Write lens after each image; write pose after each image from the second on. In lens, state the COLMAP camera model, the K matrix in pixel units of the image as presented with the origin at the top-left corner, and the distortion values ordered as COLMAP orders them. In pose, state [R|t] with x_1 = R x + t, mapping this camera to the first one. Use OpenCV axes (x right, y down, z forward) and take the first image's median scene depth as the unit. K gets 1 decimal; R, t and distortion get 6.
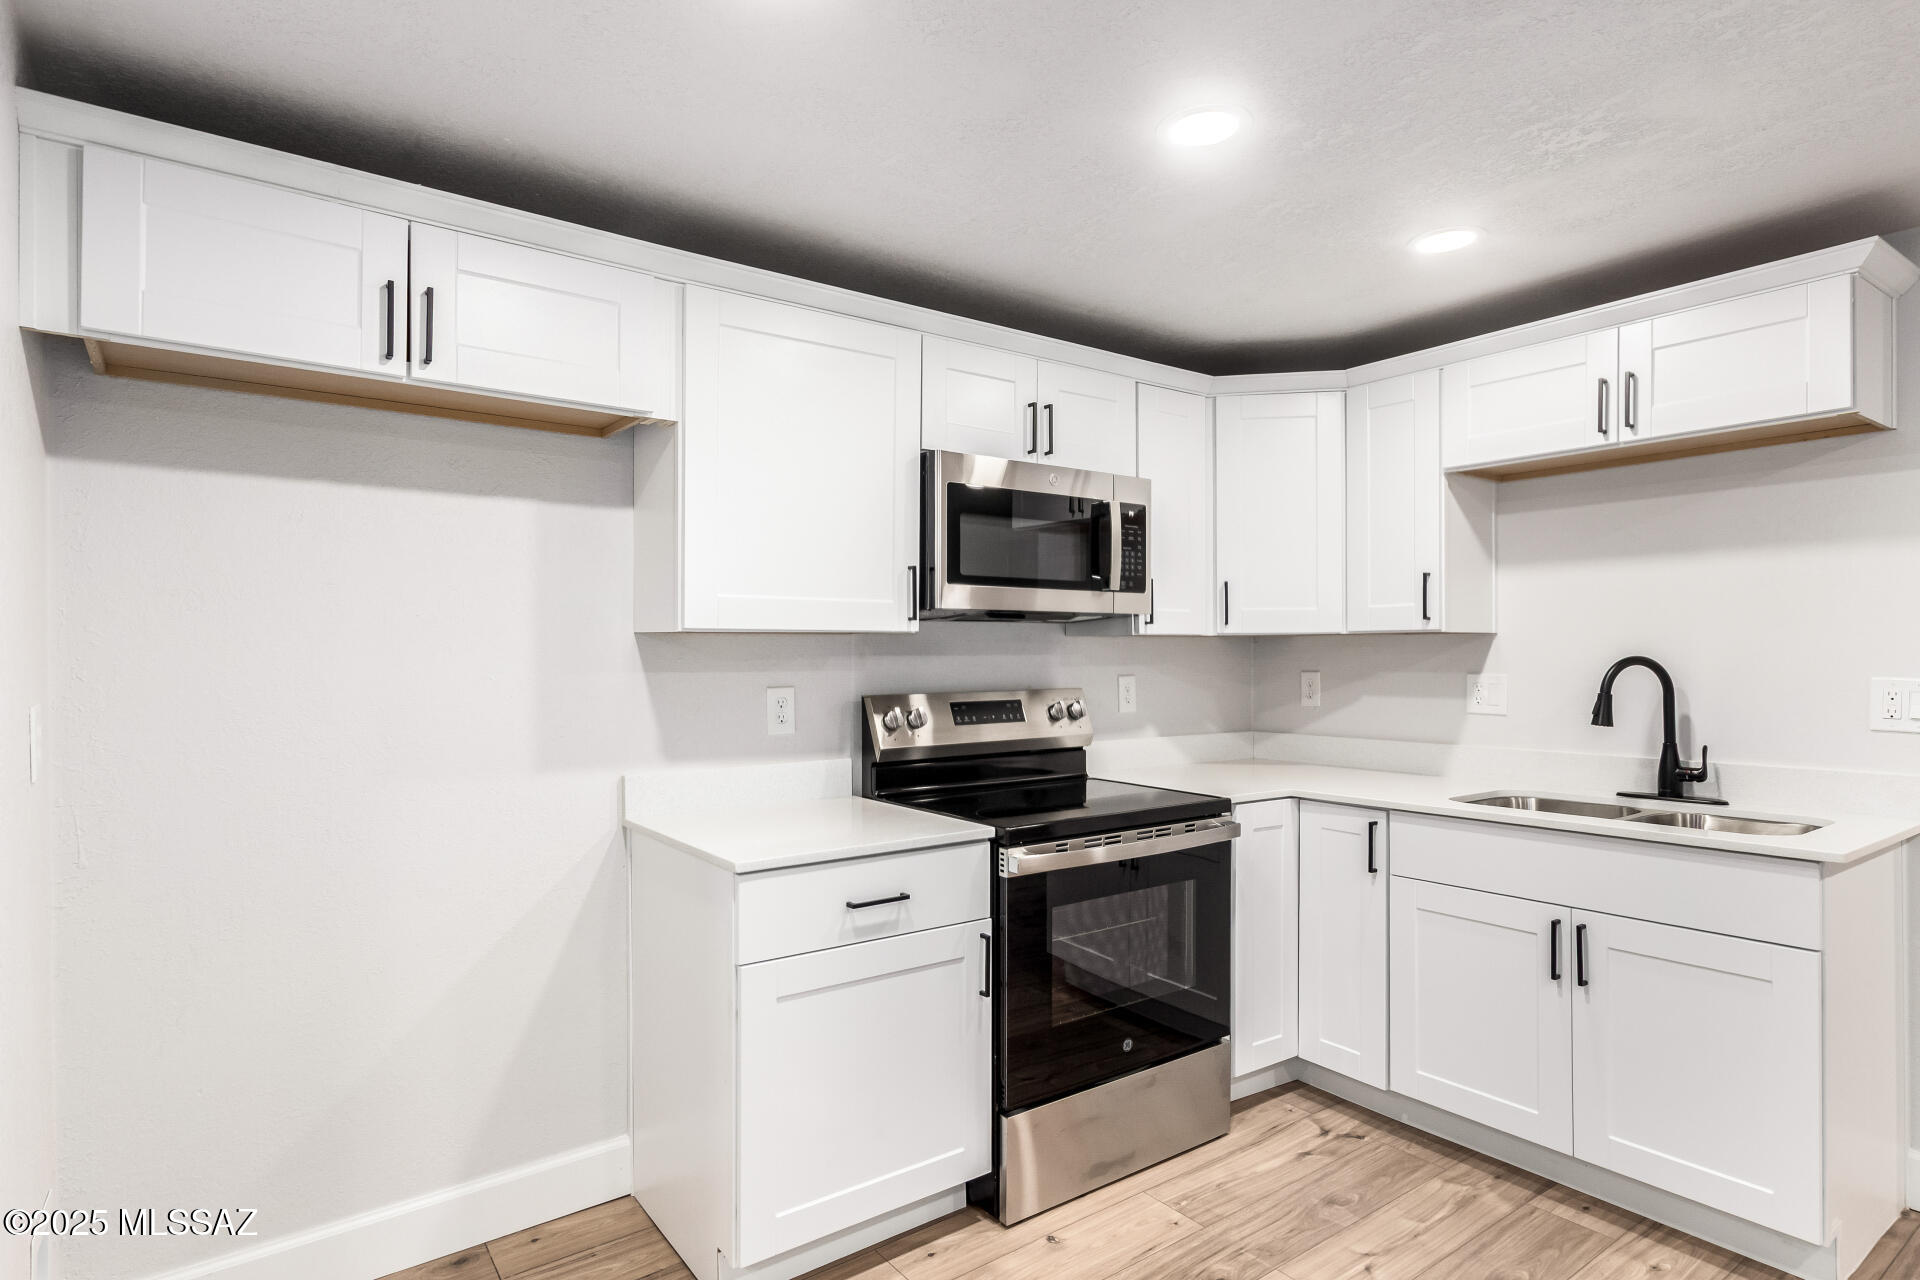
lens RADIAL K [[1008.5, 0, 965.7], [0, 1008.5, 652.2], [0, 0, 1]] dist [0.000150, -0.000290]
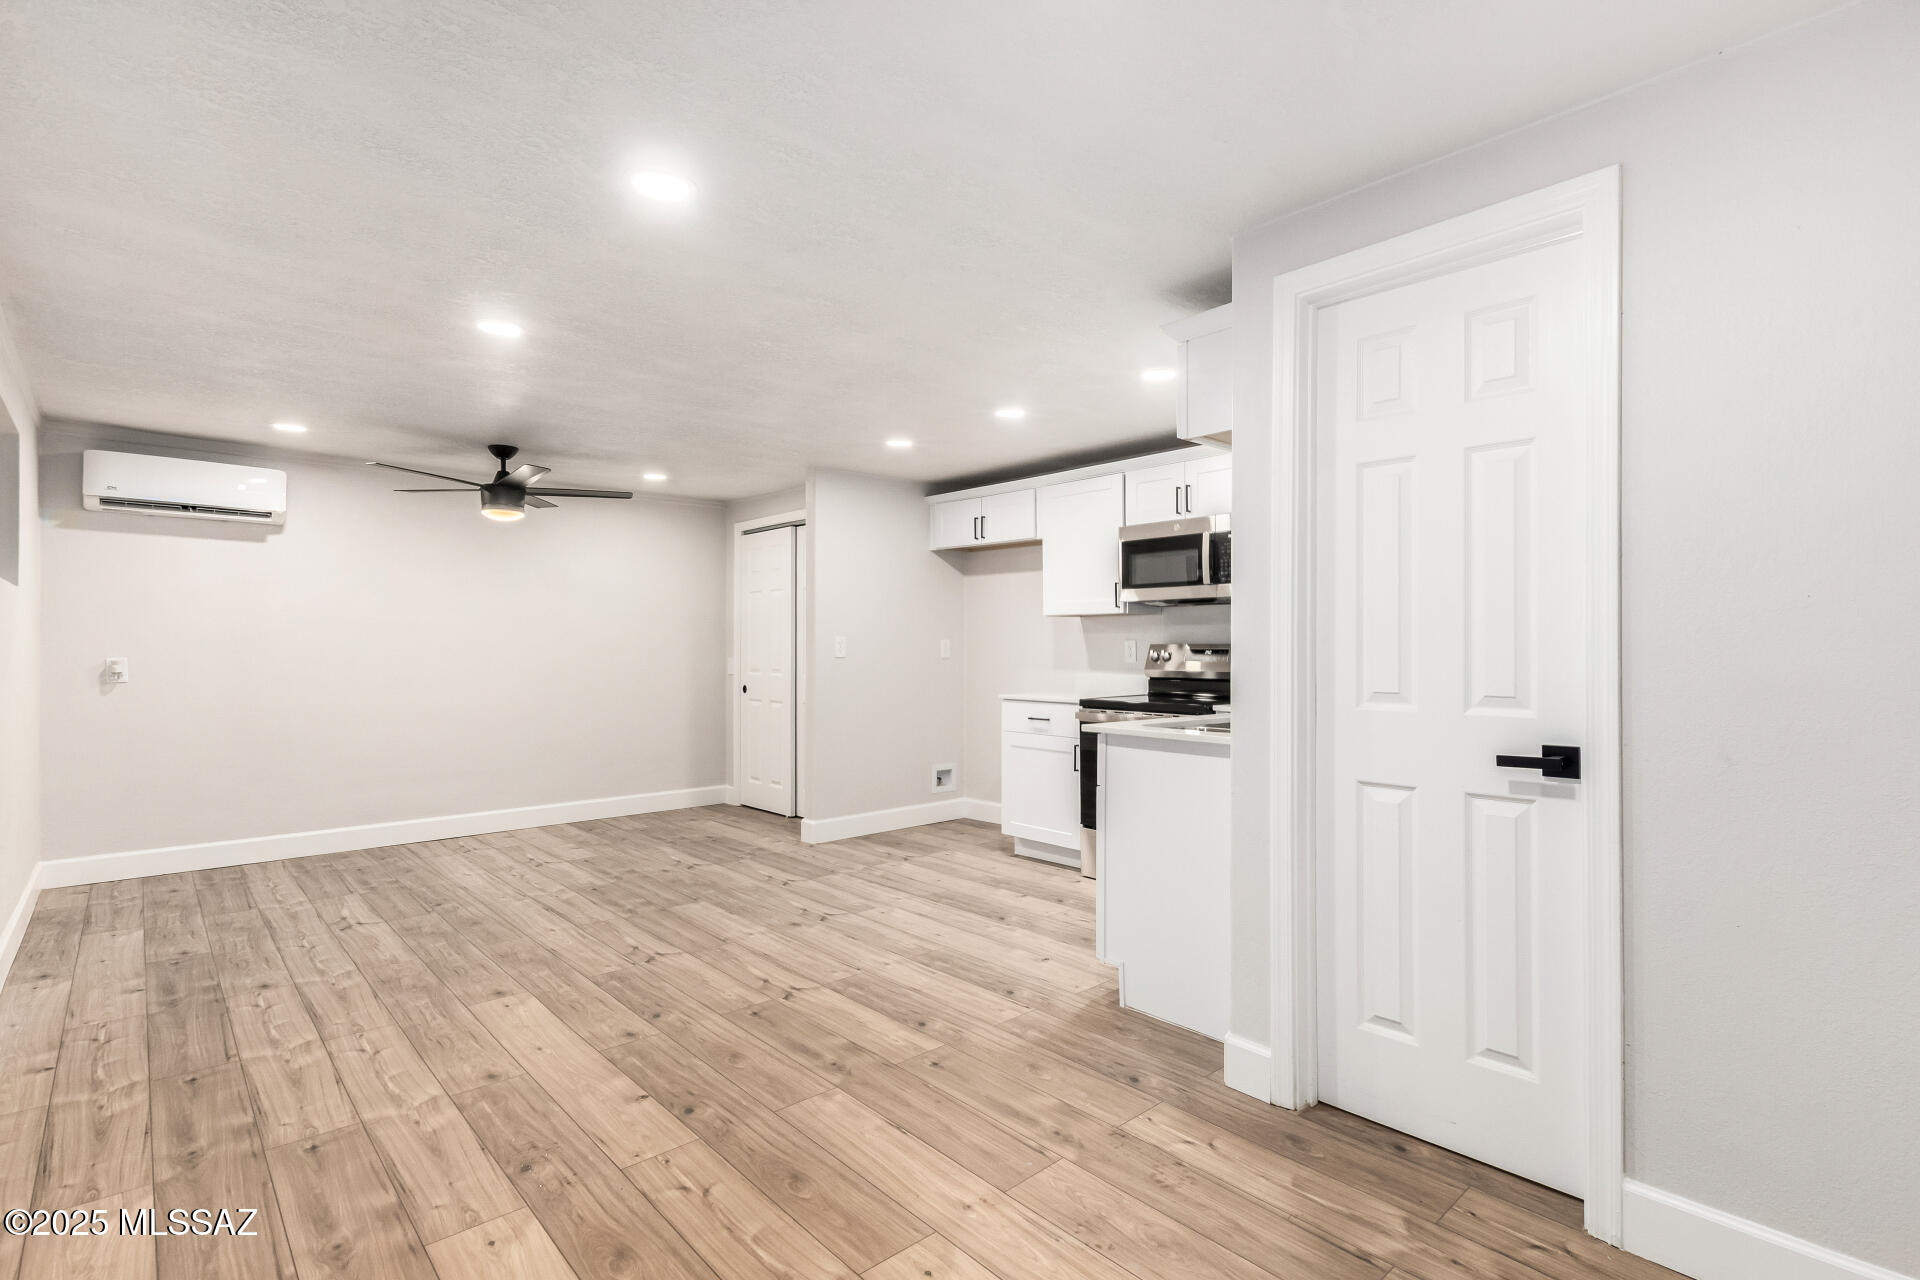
lens RADIAL K [[903.3, 0, 960.0], [0, 903.3, 640.0], [0, 0, 1]] dist [0.017234, -0.007170]
pose [[0.094674, -0.001815, -0.995507, 1.734958], [0.001584, 0.999997, -0.001673, 0.037428], [0.995507, -0.001418, 0.094676, 0.456858]]
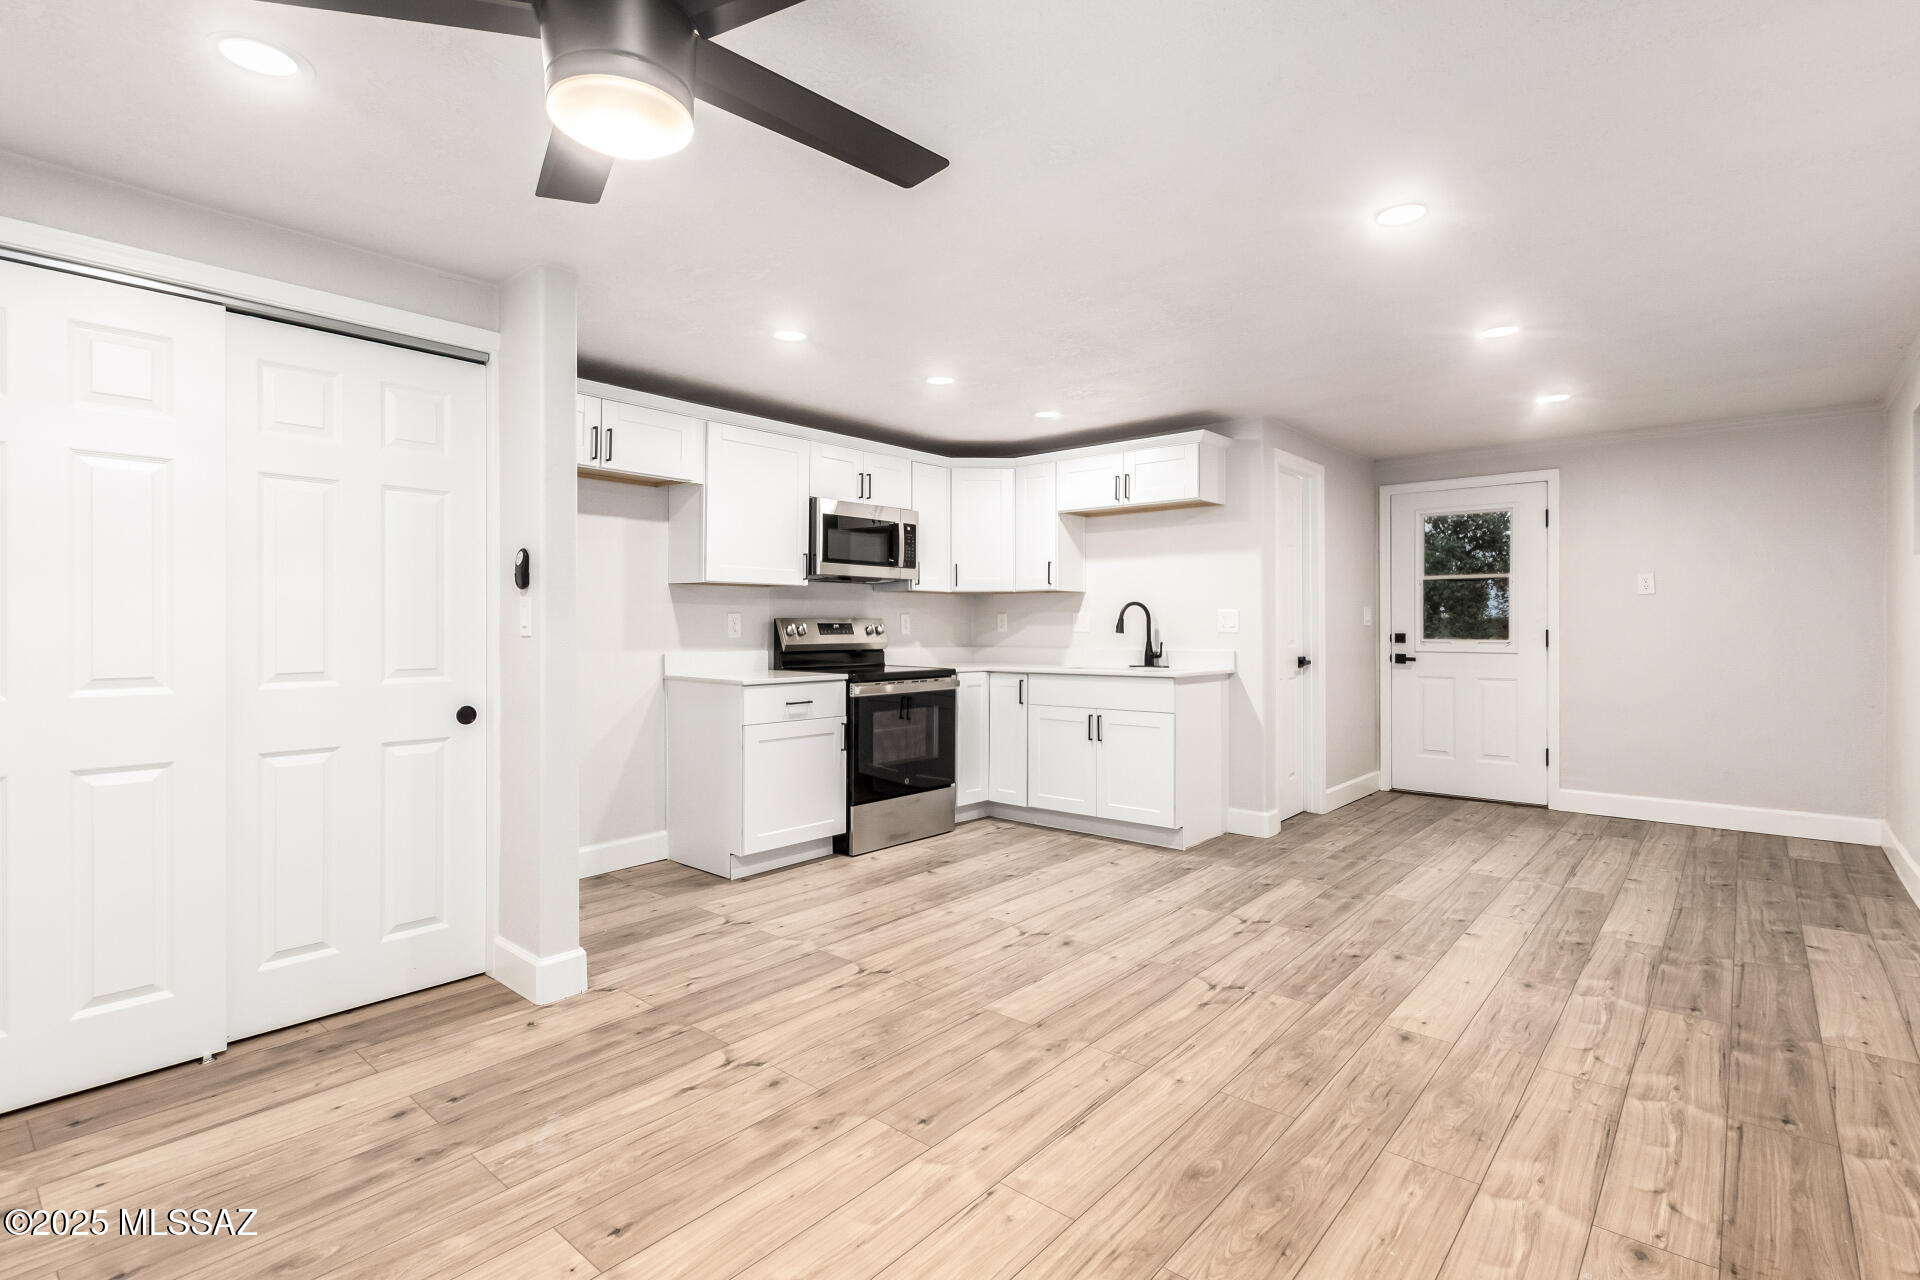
lens RADIAL K [[930.1, 0, 960.0], [0, 930.1, 640.0], [0, 0, 1]] dist [0.014638, -0.008644]
pose [[0.973810, 0.001701, 0.227357, -0.164466], [-0.005183, 0.999878, 0.014721, 0.058098], [-0.227305, -0.015514, 0.973700, -0.866093]]
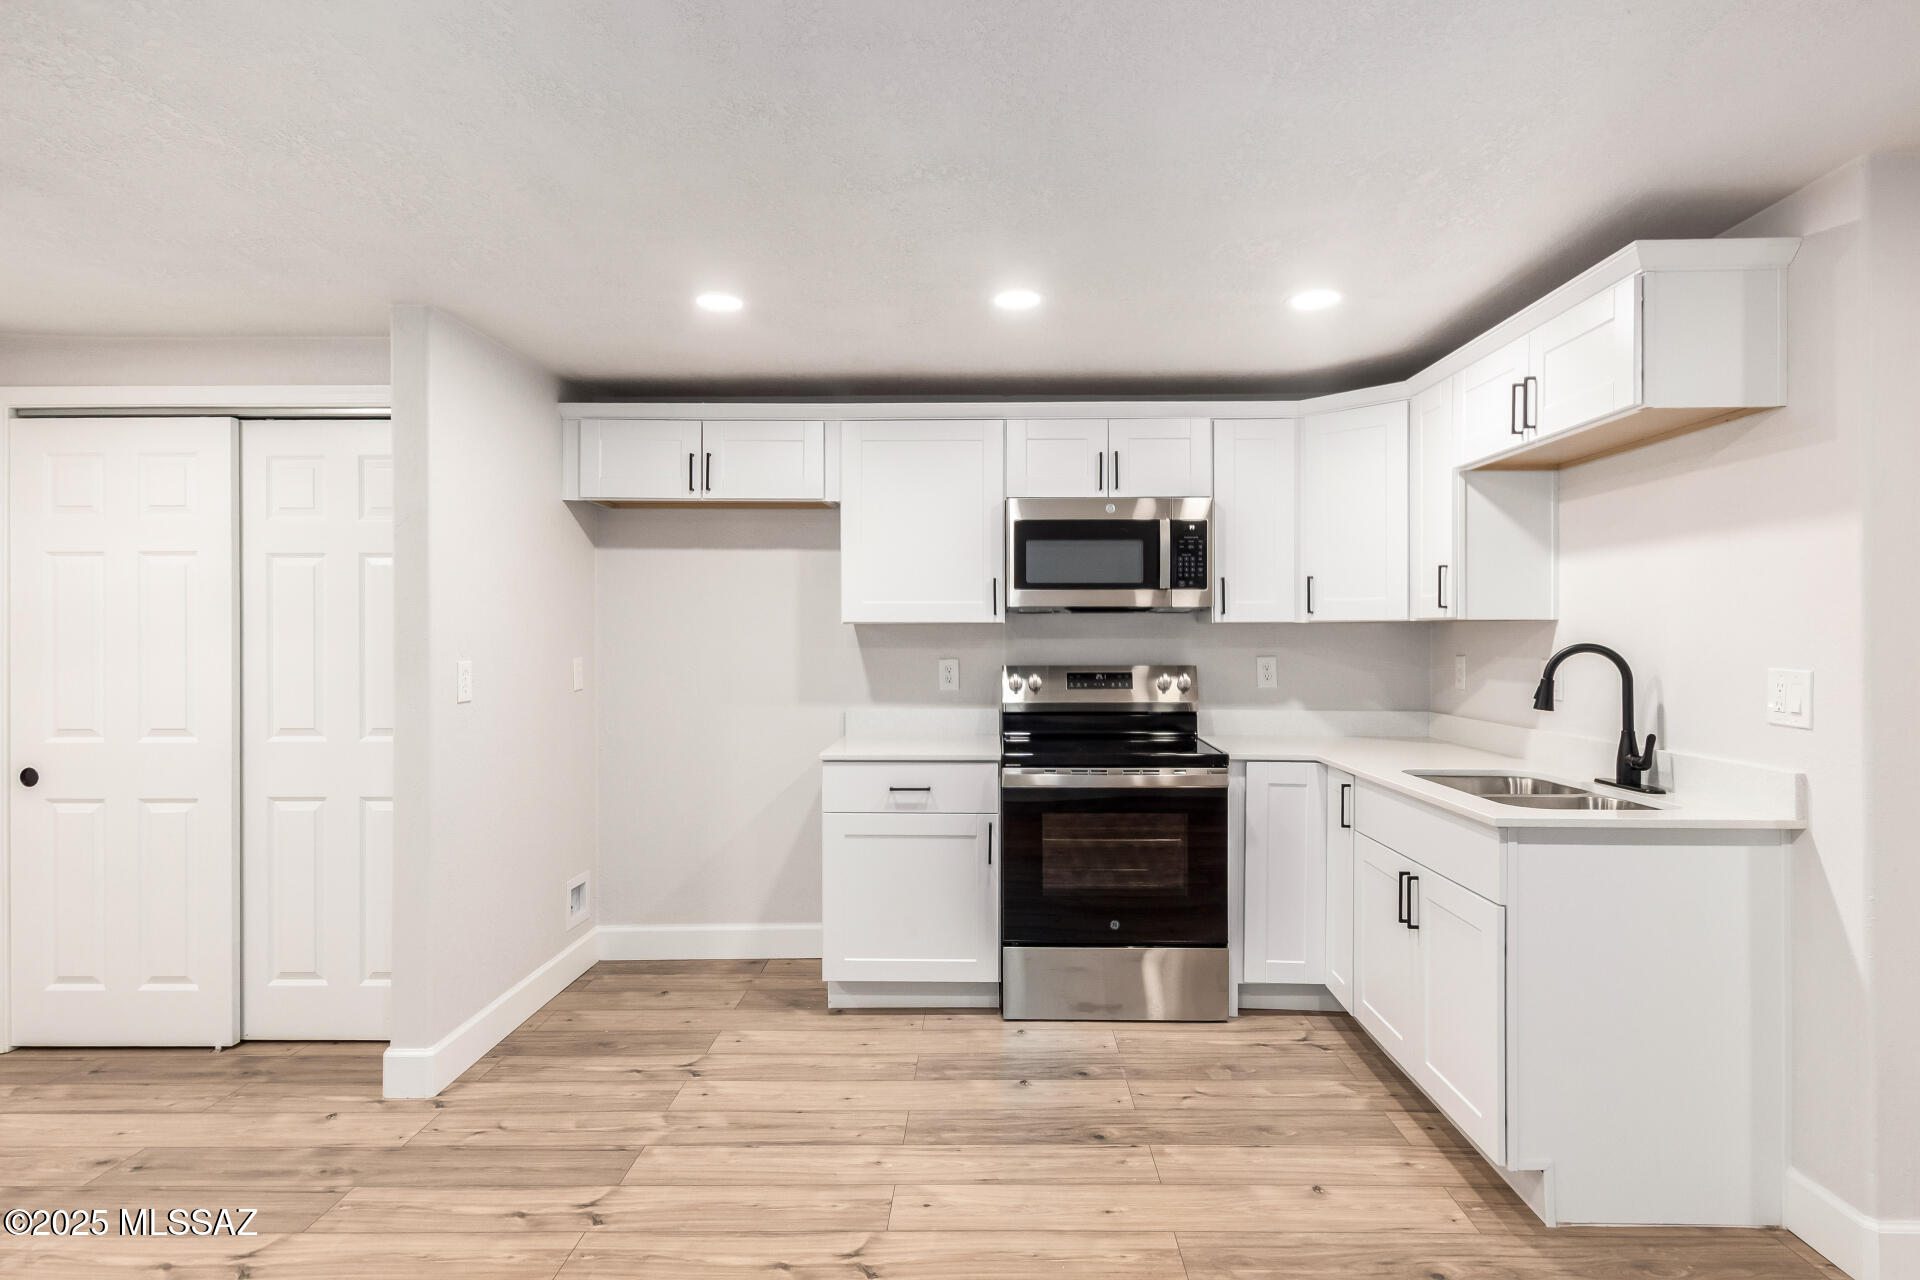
lens RADIAL K [[1033.2, 0, 966.5], [0, 1033.2, 637.2], [0, 0, 1]] dist [0.006946, -0.000440]
pose [[0.790653, 0.005769, -0.612237, 0.796439], [-0.000746, 0.999964, 0.008459, -0.010964], [0.612264, -0.006232, 0.790629, -0.211699]]
